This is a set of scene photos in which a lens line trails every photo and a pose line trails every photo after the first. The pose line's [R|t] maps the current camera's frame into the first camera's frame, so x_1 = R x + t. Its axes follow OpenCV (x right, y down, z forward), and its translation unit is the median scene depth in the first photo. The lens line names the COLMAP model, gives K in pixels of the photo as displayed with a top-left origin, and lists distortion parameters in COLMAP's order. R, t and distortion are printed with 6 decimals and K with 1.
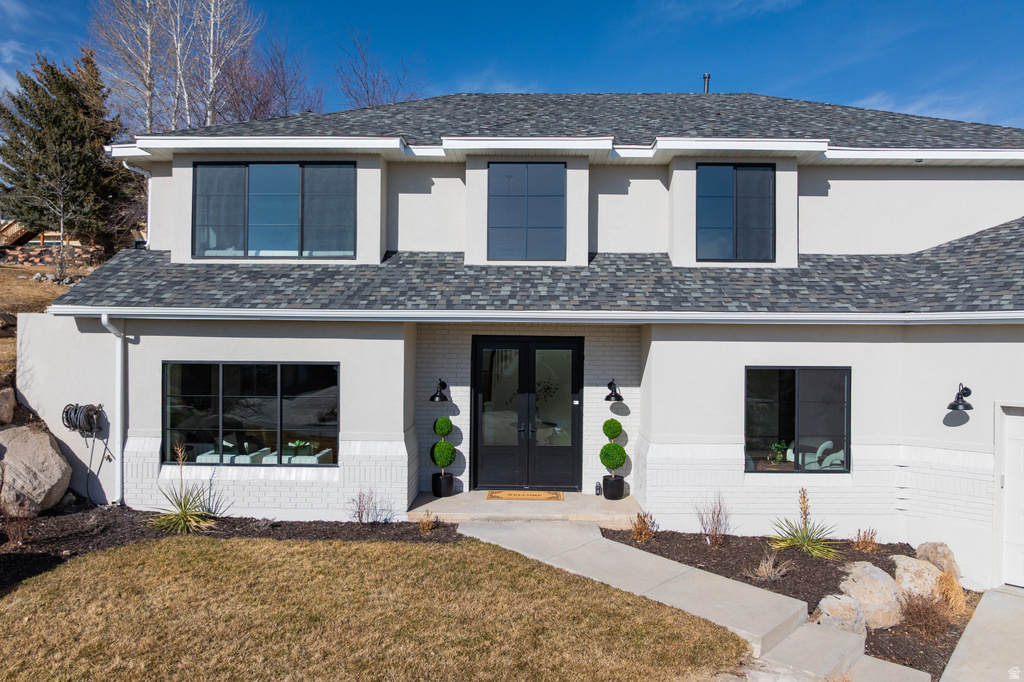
lens RADIAL K [[711.0, 0, 512.0], [0, 711.0, 341.0], [0, 0, 1]] dist [-0.044735, 0.001436]
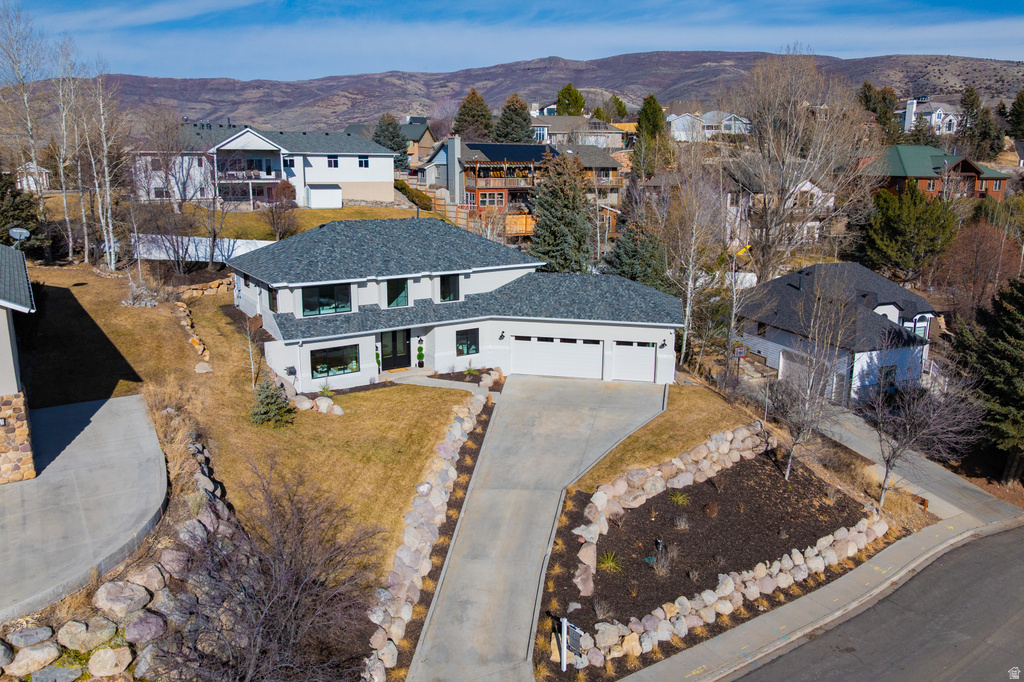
lens RADIAL K [[730.6, 0, 515.4], [0, 730.6, 299.8], [0, 0, 1]] dist [-0.065554, 0.034839]
pose [[0.812860, -0.107664, 0.572422, -1.694519], [0.001514, 0.983155, 0.182767, -0.866719], [-0.582457, -0.147697, 0.799330, -2.401825]]
